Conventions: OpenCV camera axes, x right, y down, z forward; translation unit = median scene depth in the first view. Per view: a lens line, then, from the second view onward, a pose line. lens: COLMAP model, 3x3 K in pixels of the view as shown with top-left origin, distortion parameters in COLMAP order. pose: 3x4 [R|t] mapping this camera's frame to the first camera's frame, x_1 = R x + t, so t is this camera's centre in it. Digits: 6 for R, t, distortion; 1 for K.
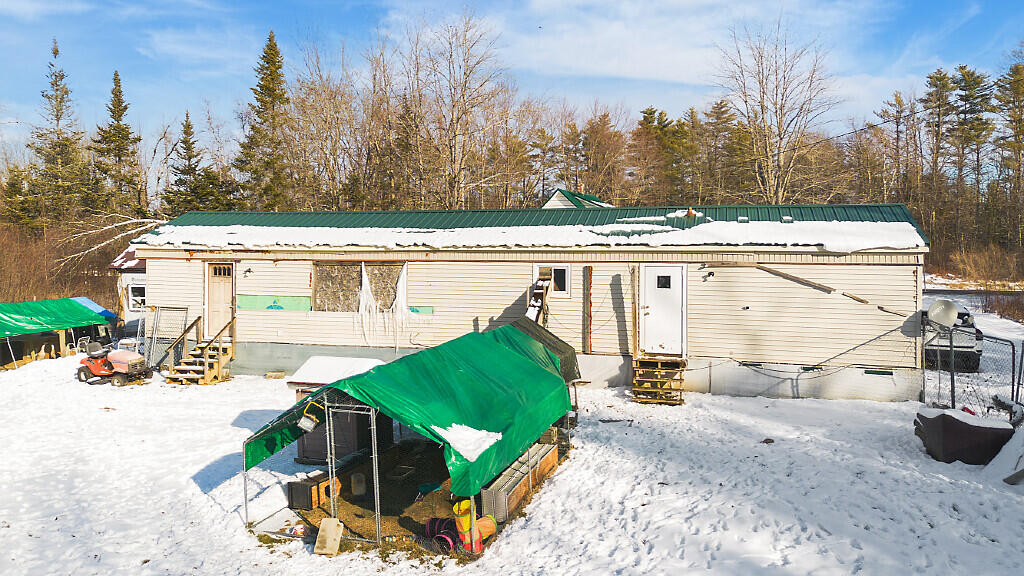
lens RADIAL K [[784.3, 0, 512.0], [0, 784.3, 288.0], [0, 0, 1]] dist [0.050082, -0.008243]
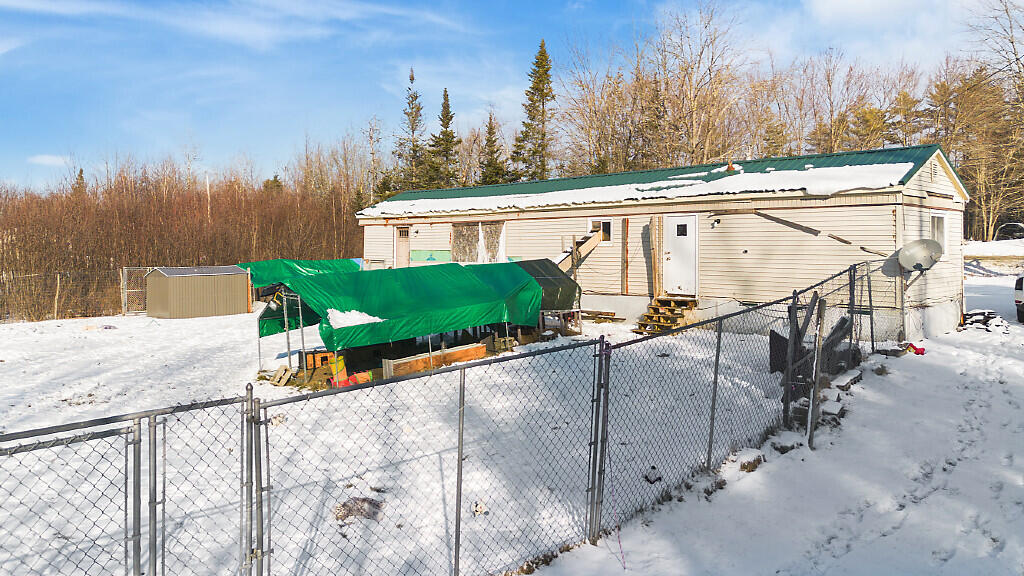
lens RADIAL K [[784.3, 0, 512.0], [0, 784.3, 288.0], [0, 0, 1]] dist [0.050082, -0.008243]
pose [[0.875828, 0.014800, -0.482397, 0.512218], [-0.008875, 0.999855, 0.014563, 0.059268], [0.482543, -0.008473, 0.875832, -0.094982]]
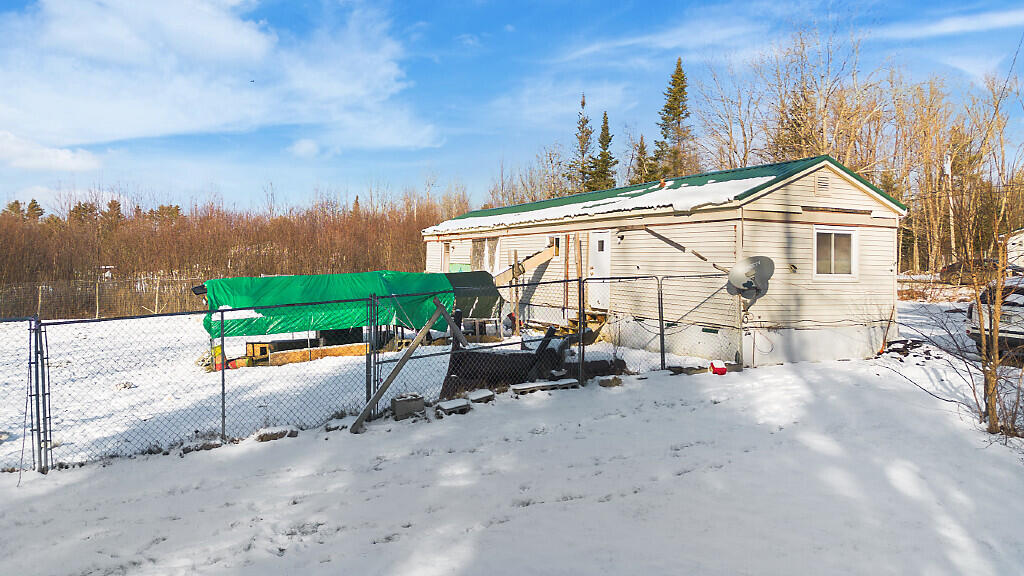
lens RADIAL K [[769.3, 0, 491.6], [0, 769.3, 289.2], [0, 0, 1]] dist [0.051143, -0.002053]
pose [[0.639076, 0.026511, -0.768686, 0.937866], [-0.039602, 0.999214, 0.001536, 0.058641], [0.768123, 0.029460, 0.639624, 0.157461]]
